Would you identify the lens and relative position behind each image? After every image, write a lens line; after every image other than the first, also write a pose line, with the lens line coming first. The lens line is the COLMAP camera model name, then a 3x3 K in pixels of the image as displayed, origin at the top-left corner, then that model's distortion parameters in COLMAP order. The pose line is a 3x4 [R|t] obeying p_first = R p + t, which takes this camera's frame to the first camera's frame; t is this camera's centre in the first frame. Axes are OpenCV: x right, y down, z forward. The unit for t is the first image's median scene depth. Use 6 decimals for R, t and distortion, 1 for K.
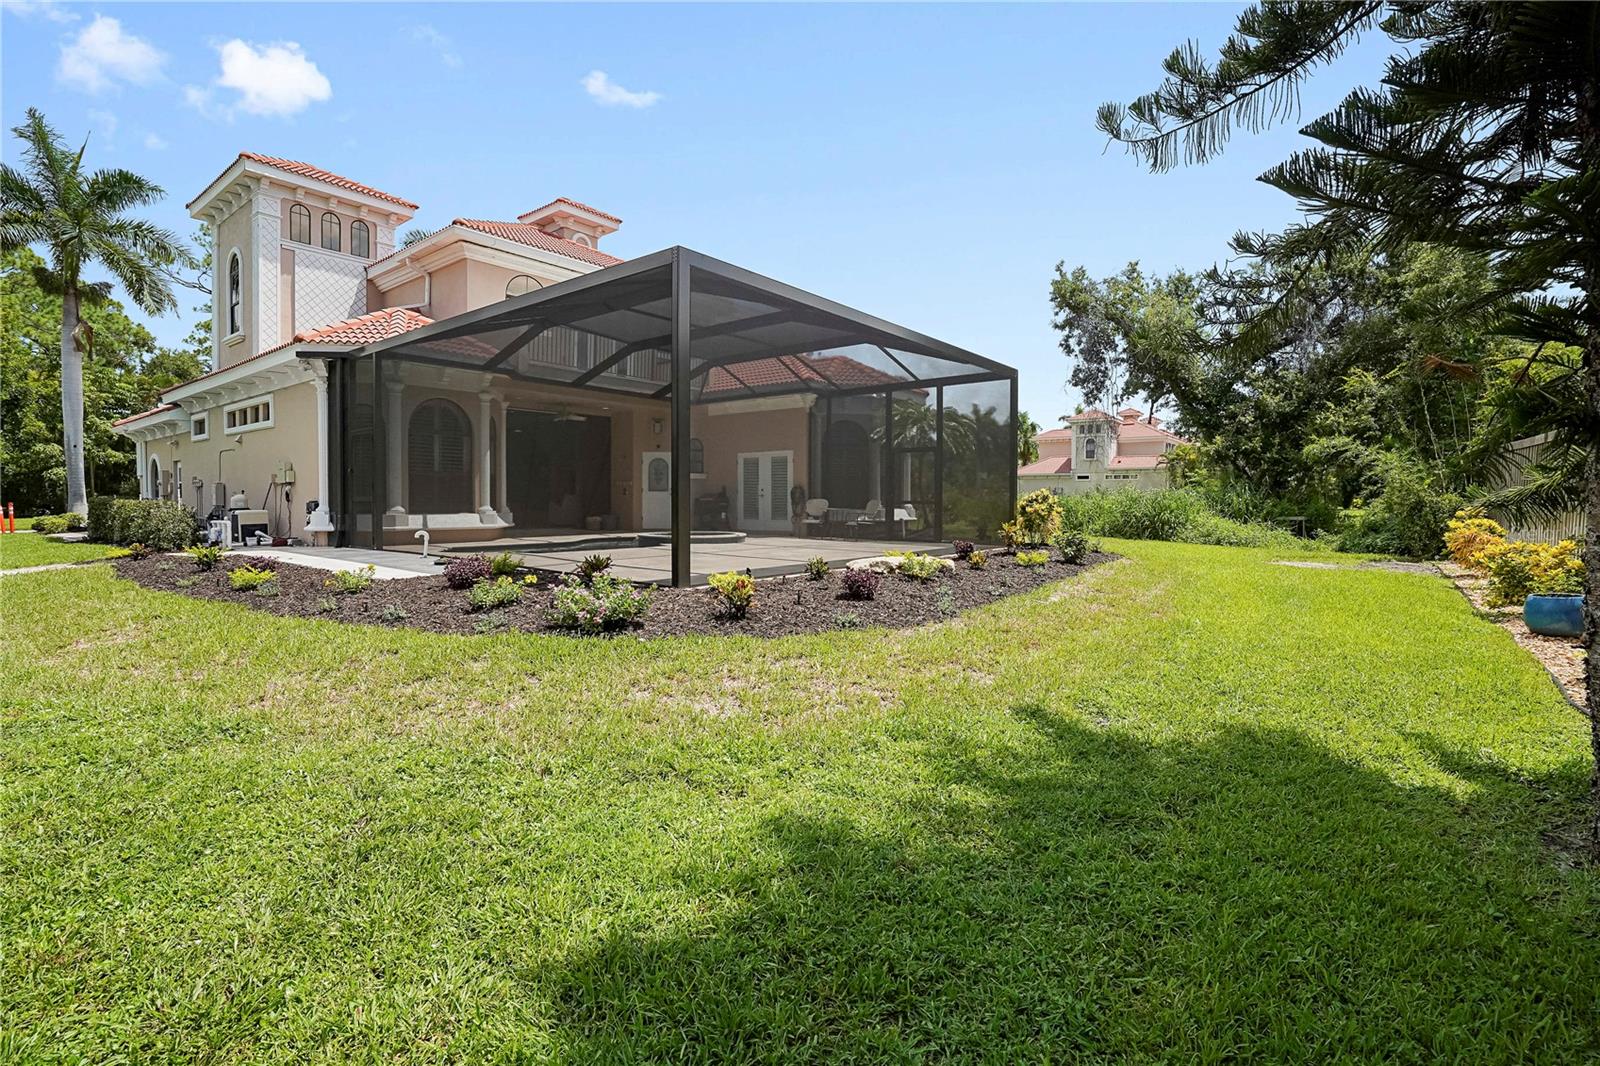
lens RADIAL K [[754.0, 0, 799.8], [0, 754.0, 528.6], [0, 0, 1]] dist [-0.029546, 0.002146]
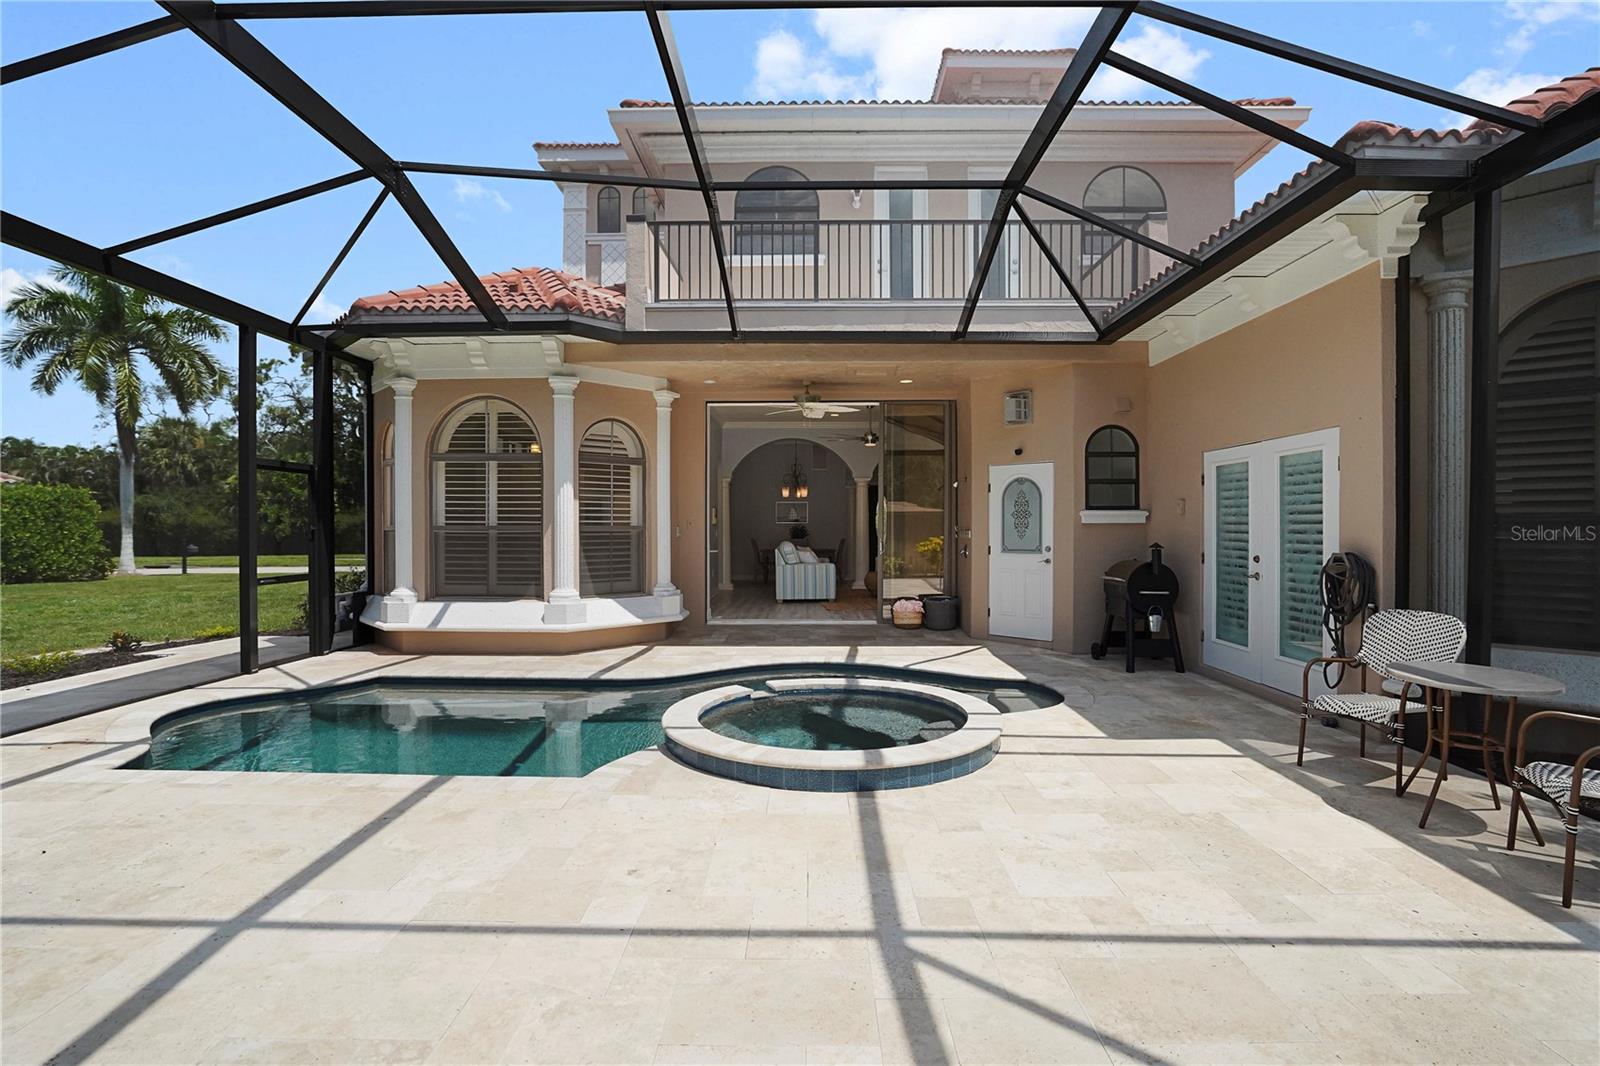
lens RADIAL K [[754.0, 0, 793.1], [0, 754.0, 536.0], [0, 0, 1]] dist [-0.029546, 0.002146]
pose [[0.618311, 0.005396, -0.785915, 0.083621], [-0.026456, 0.999553, -0.013952, -0.053238], [0.785488, 0.029419, 0.618177, 0.662957]]
